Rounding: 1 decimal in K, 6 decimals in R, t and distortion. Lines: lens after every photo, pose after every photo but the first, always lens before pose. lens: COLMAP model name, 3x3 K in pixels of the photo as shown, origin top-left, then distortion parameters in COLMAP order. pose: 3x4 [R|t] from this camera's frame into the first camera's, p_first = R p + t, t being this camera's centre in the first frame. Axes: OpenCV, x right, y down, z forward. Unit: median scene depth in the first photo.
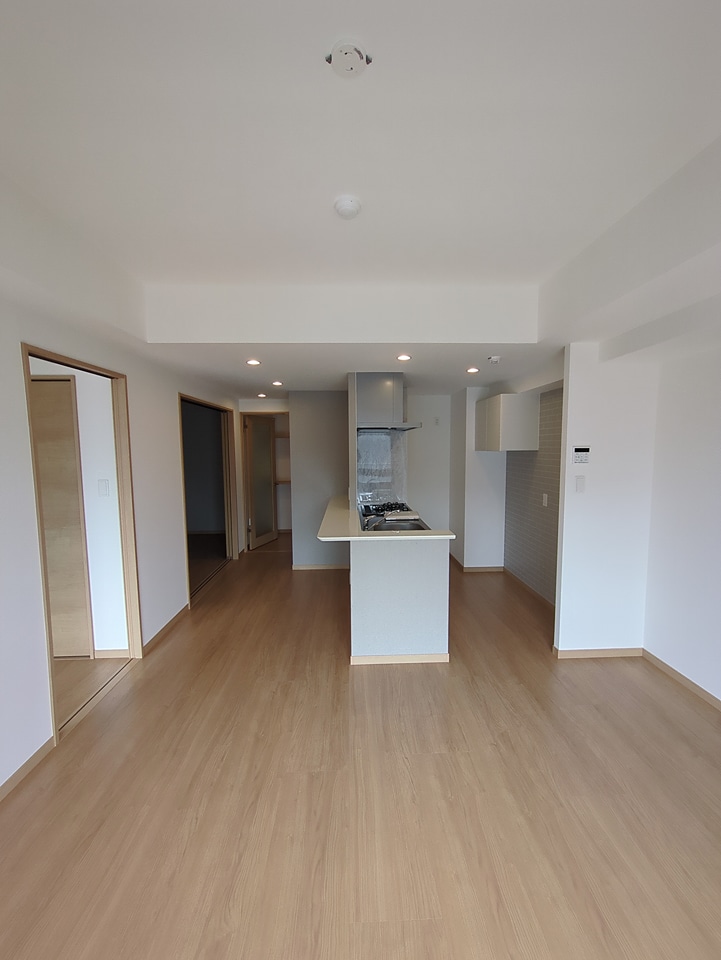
lens RADIAL K [[376.7, 0, 361.7], [0, 376.7, 481.7], [0, 0, 1]] dist [0.000143, 0.000059]
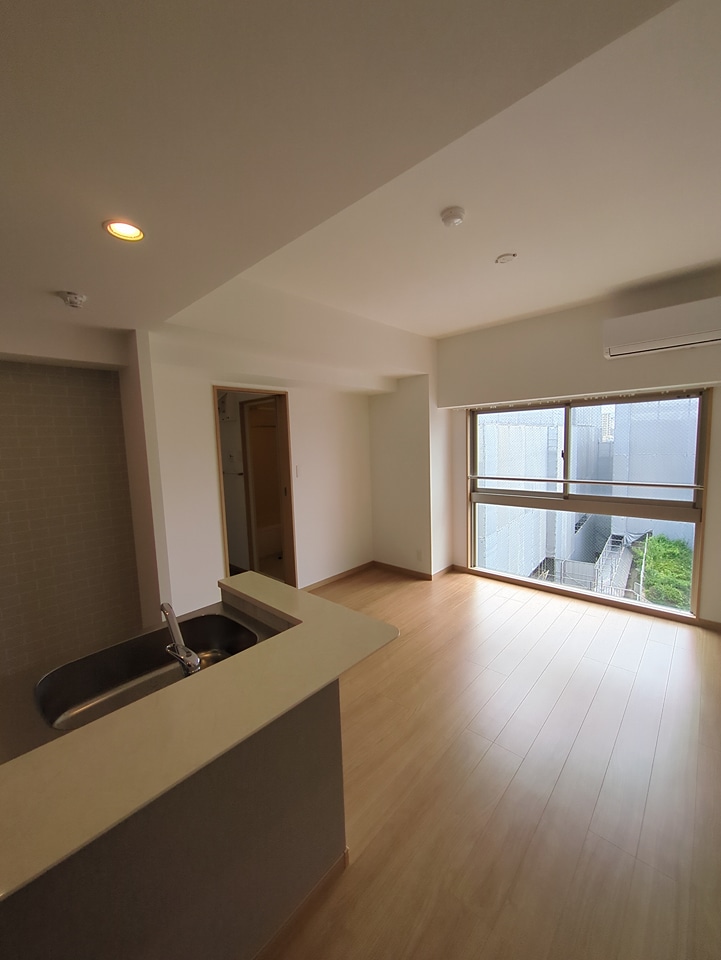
lens RADIAL K [[376.7, 0, 361.7], [0, 376.7, 481.7], [0, 0, 1]] dist [0.000143, 0.000059]
pose [[-0.708100, -0.041438, 0.704895, -0.428641], [0.099102, 0.982564, 0.157313, -0.118190], [-0.699123, 0.181249, -0.691647, 1.393528]]
